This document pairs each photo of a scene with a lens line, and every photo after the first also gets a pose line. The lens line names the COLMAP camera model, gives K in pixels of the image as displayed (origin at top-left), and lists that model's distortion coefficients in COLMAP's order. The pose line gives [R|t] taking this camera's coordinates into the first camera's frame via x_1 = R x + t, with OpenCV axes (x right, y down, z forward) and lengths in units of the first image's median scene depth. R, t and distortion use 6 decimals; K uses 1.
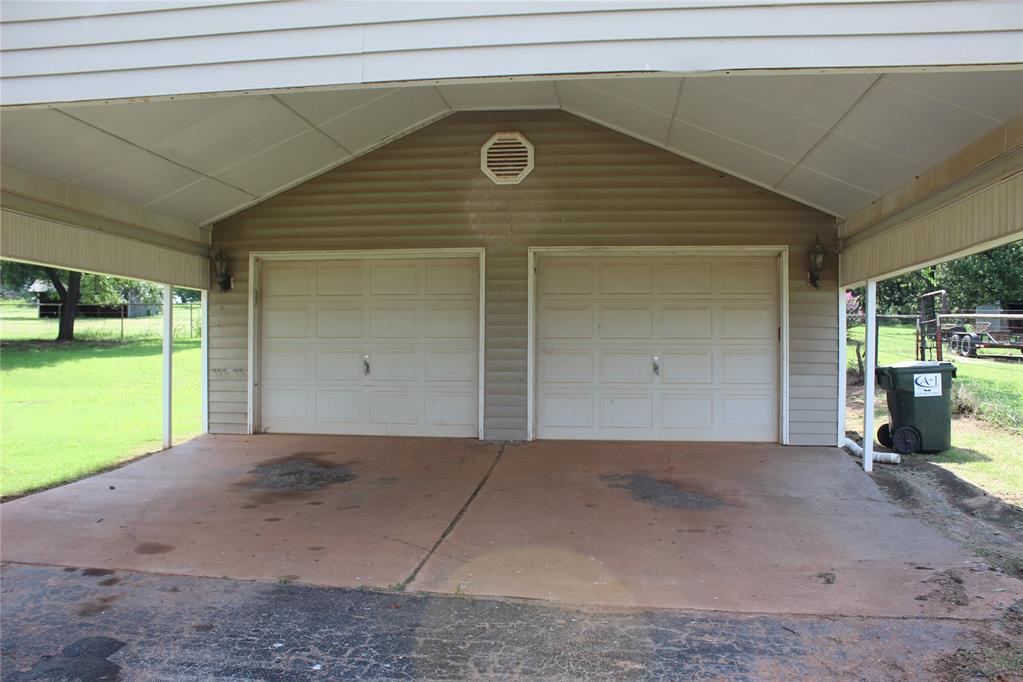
lens RADIAL K [[849.7, 0, 511.5], [0, 849.7, 341.0], [0, 0, 1]] dist [-0.176455, 0.162368]
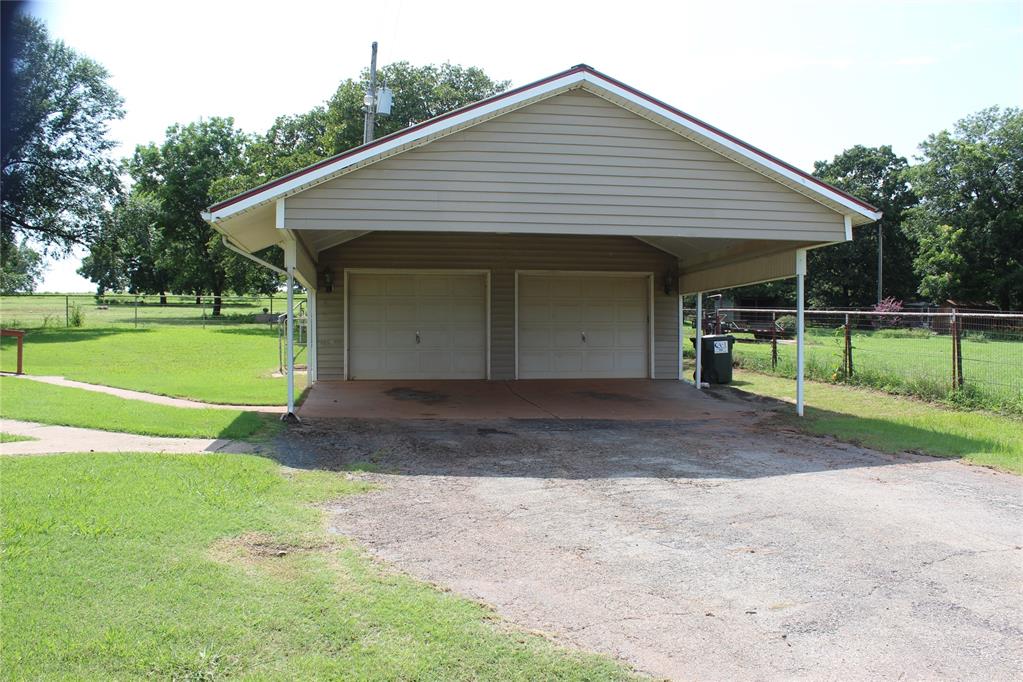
lens RADIAL K [[849.7, 0, 511.5], [0, 849.7, 341.0], [0, 0, 1]] dist [-0.176455, 0.162368]
pose [[0.957939, -0.004475, 0.286936, -0.496950], [0.001592, 0.999946, 0.010280, 0.018841], [-0.286966, -0.009391, 0.957895, -0.694703]]
